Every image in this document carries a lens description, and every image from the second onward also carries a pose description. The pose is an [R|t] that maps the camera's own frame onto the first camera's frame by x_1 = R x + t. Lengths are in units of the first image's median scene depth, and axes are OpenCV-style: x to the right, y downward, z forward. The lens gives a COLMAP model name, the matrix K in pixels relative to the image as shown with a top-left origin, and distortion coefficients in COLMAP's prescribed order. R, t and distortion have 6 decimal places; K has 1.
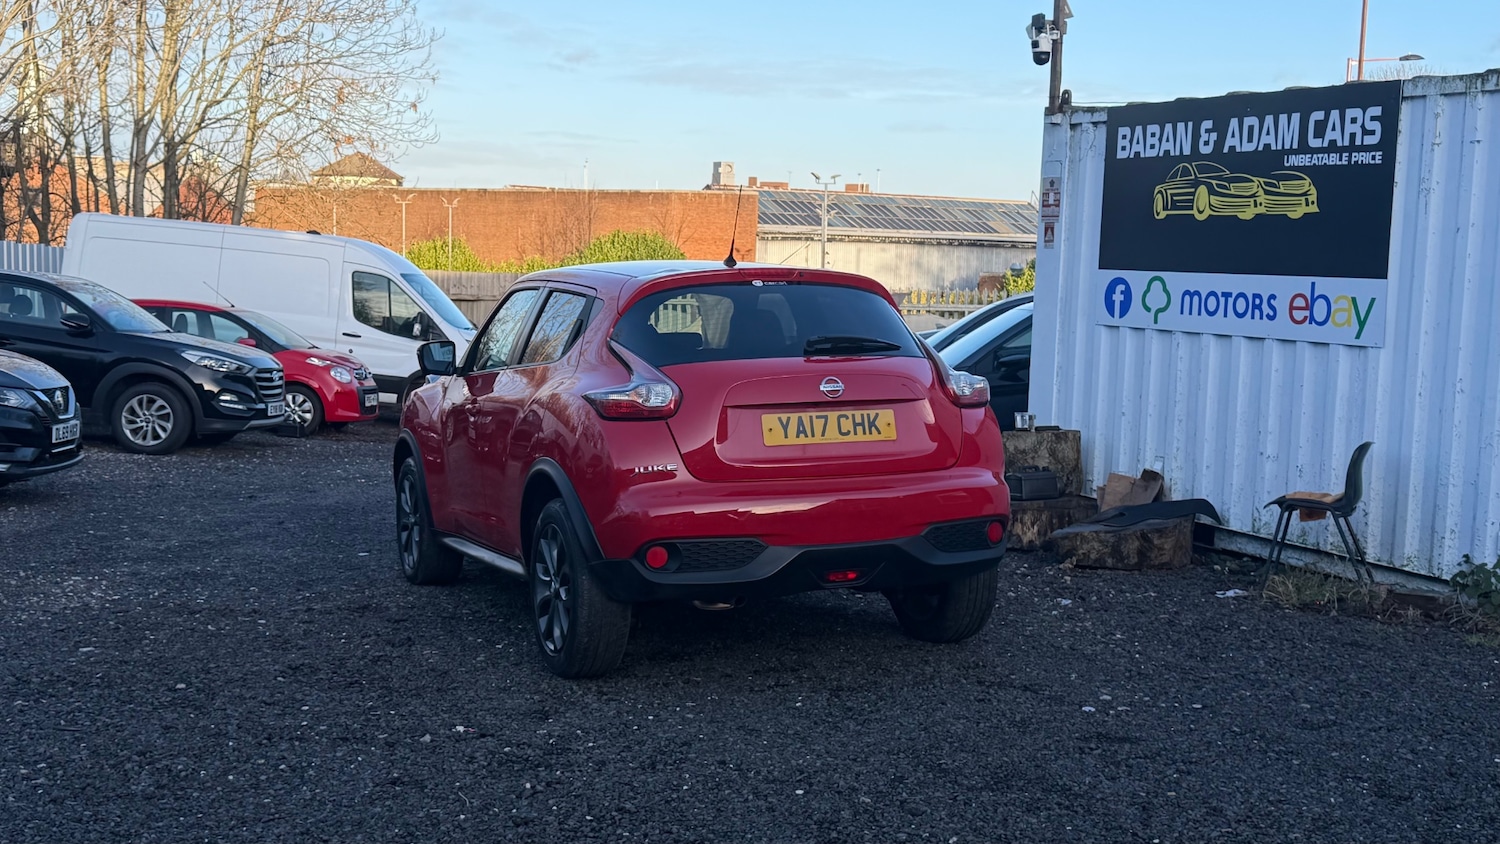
lens RADIAL K [[1698.8, 0, 751.6], [0, 1698.8, 417.9], [0, 0, 1]] dist [0.198108, -0.463639]
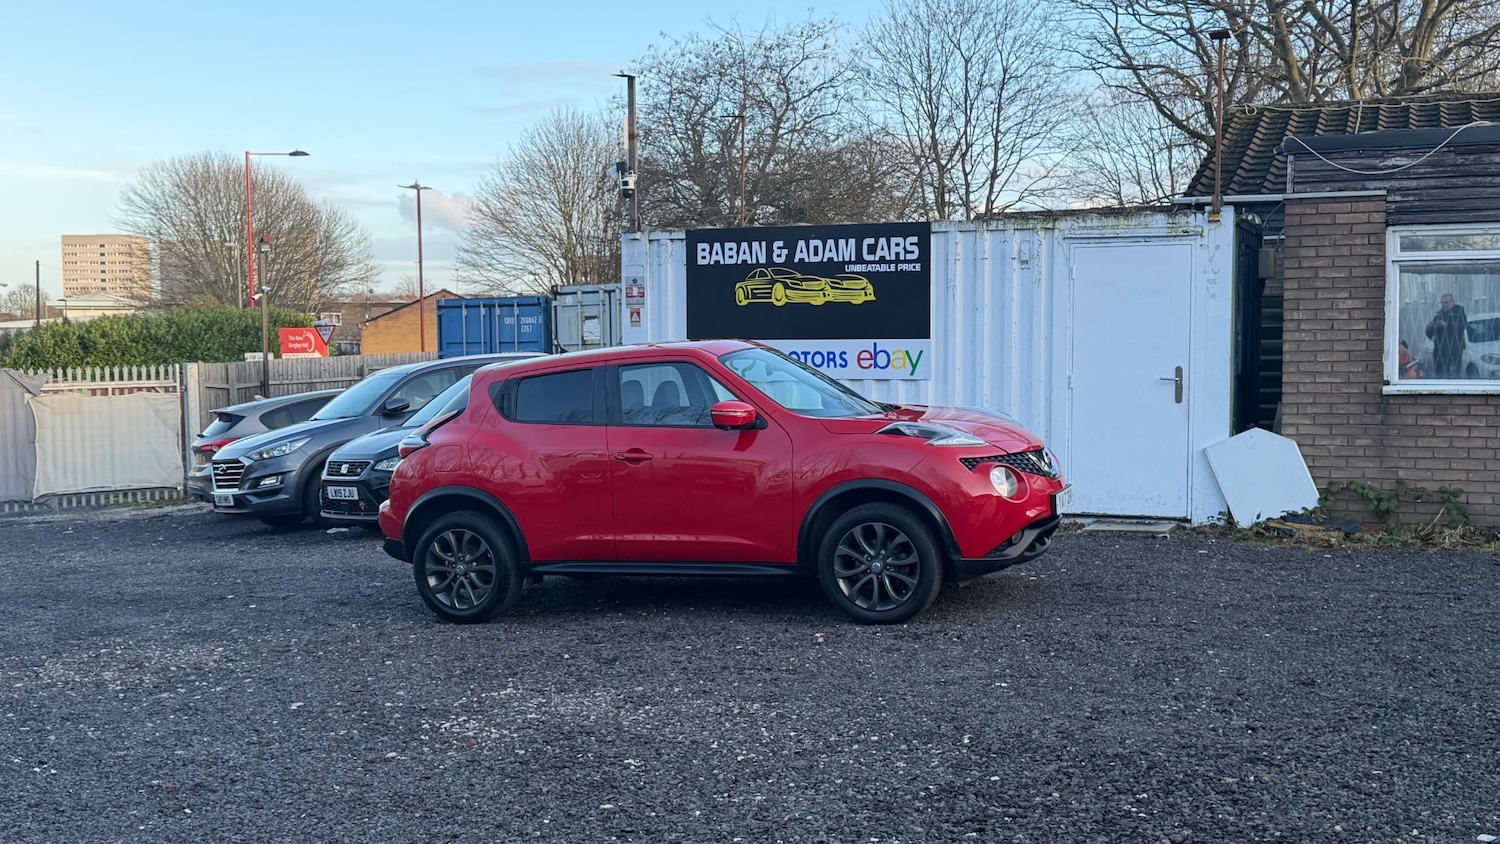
lens RADIAL K [[1614.9, 0, 742.7], [0, 1614.9, 426.5], [0, 0, 1]] dist [0.183096, -0.353240]
pose [[0.761392, -0.073642, 0.644096, -0.724781], [0.094201, 0.995550, 0.002468, -0.014735], [-0.641411, 0.058795, 0.764941, -0.078283]]
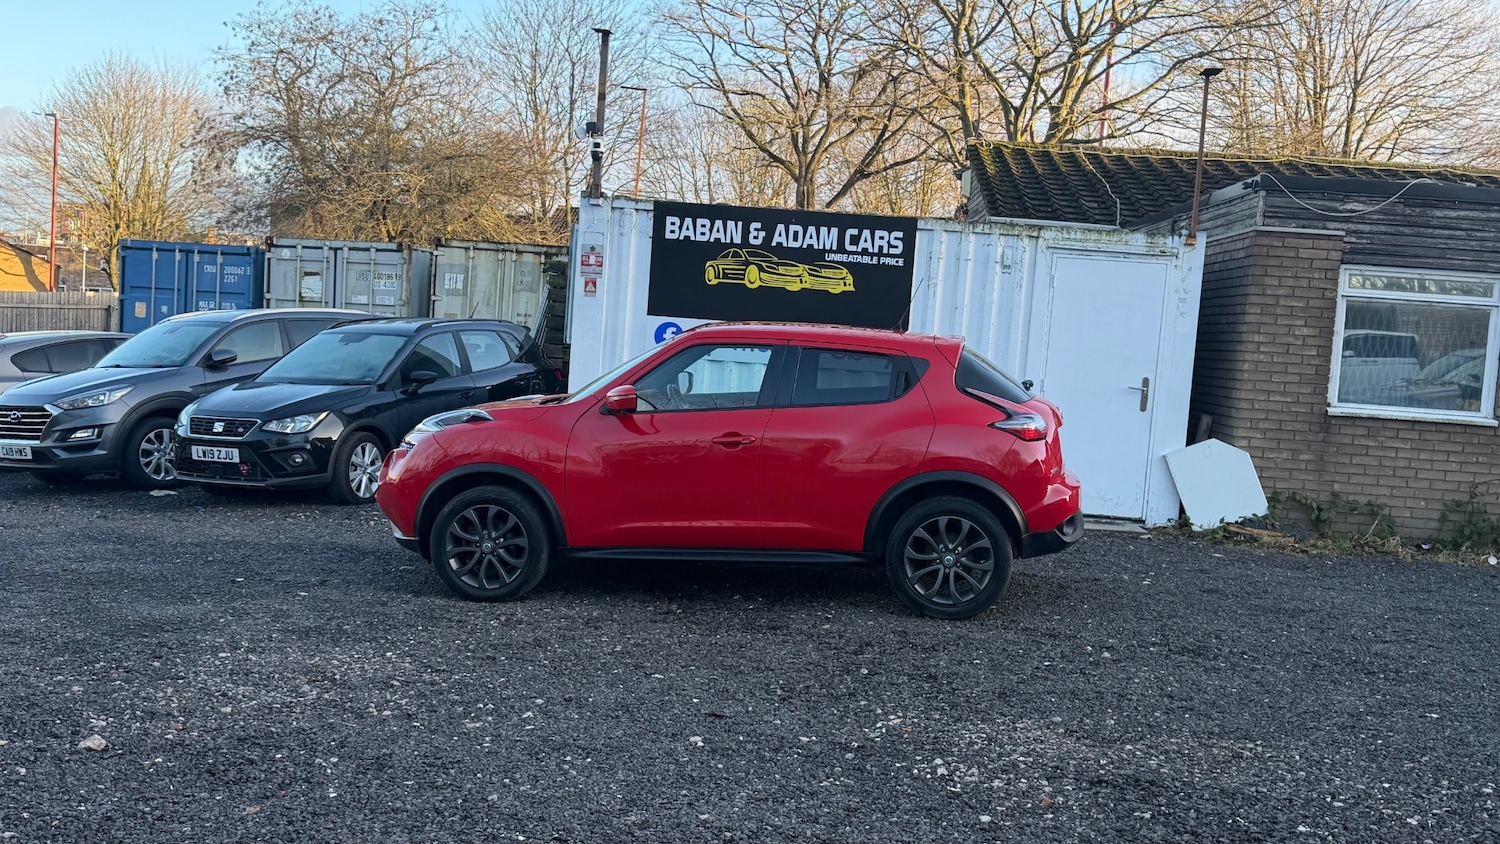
lens RADIAL K [[1466.7, 0, 775.9], [0, 1466.7, 429.6], [0, 0, 1]] dist [0.218289, -0.552873]
pose [[0.516501, -0.051910, 0.854712, -0.868329], [0.030207, 0.998644, 0.042398, -0.046440], [-0.855754, 0.003920, 0.517369, 0.325171]]
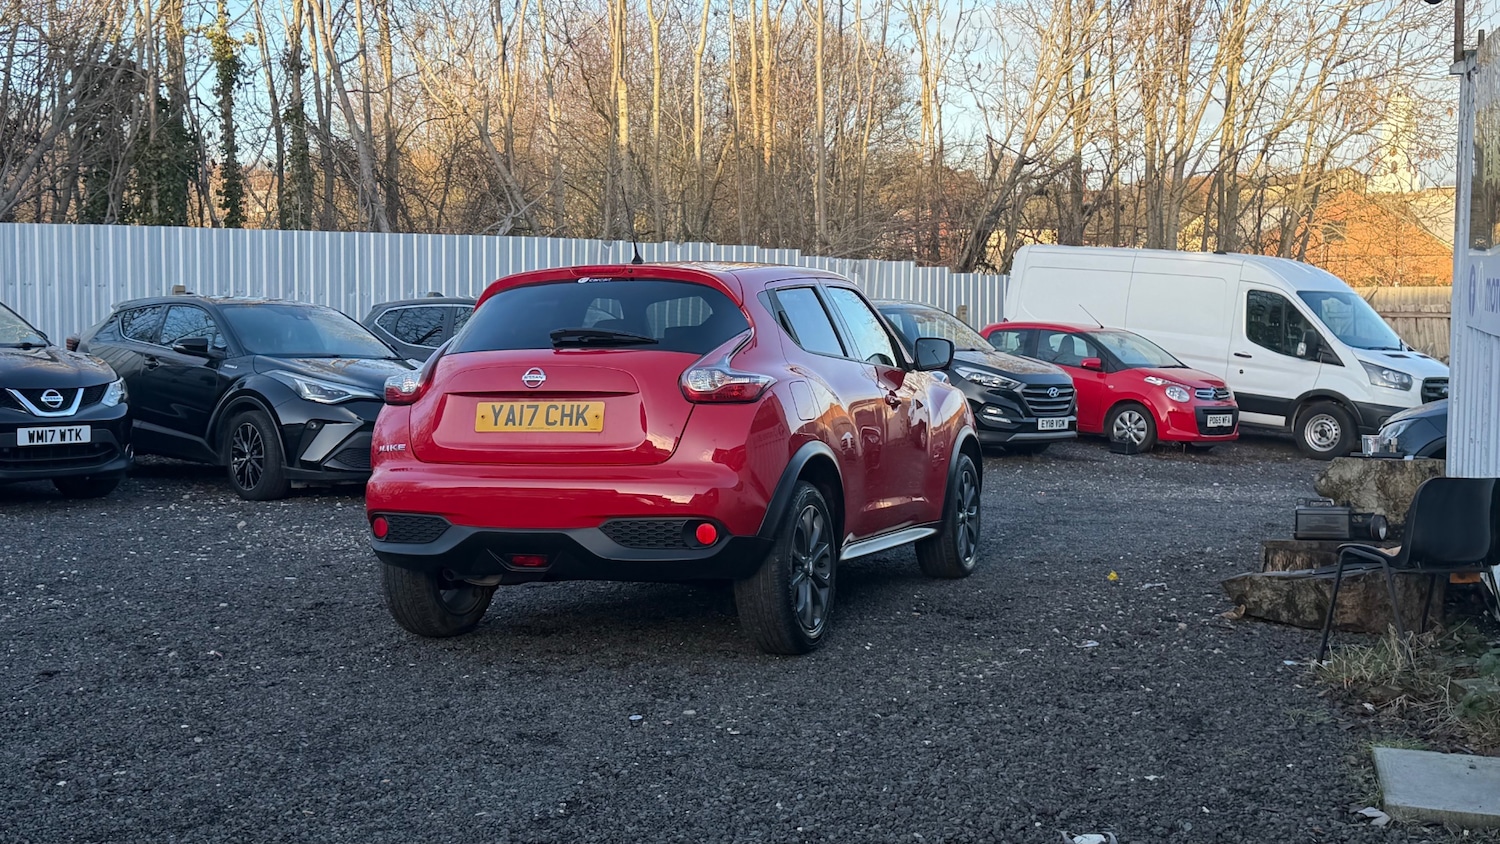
lens RADIAL K [[1698.8, 0, 751.6], [0, 1698.8, 417.9], [0, 0, 1]] dist [0.198108, -0.463639]
pose [[0.728119, 0.026802, -0.684927, 0.571092], [-0.039282, 0.999225, -0.002657, 0.002604], [0.684324, 0.028840, 0.728607, 0.225488]]
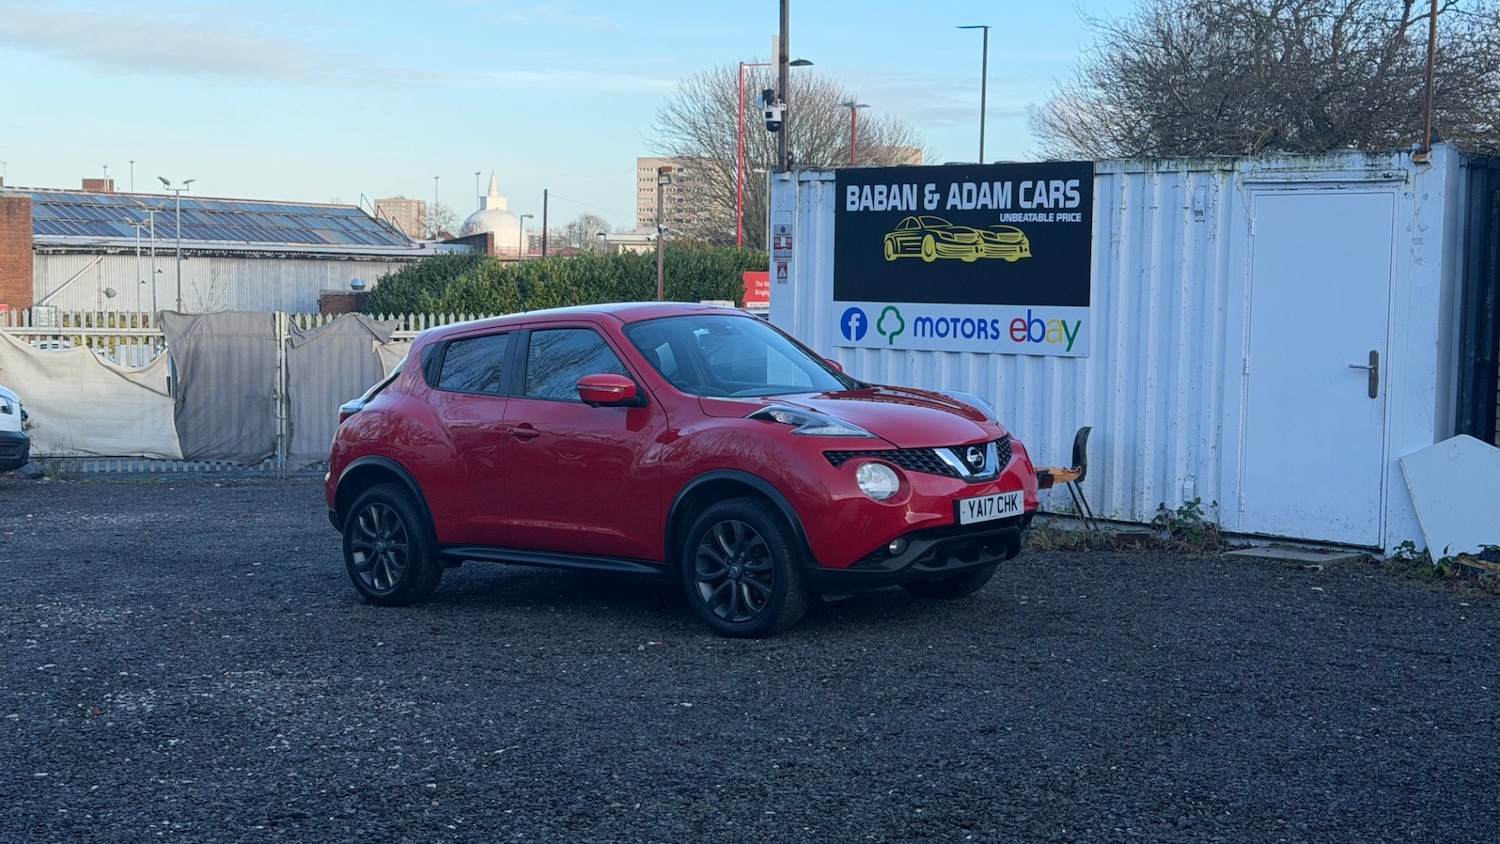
lens RADIAL K [[2058.2, 0, 750.0], [0, 2058.2, 422.0], [0, 0, 1]] dist [0.162136, -0.129323]
pose [[0.933188, -0.043327, 0.356768, -0.423292], [0.050343, 0.998678, -0.010398, 0.012454], [-0.355846, 0.027664, 0.934135, -0.381834]]
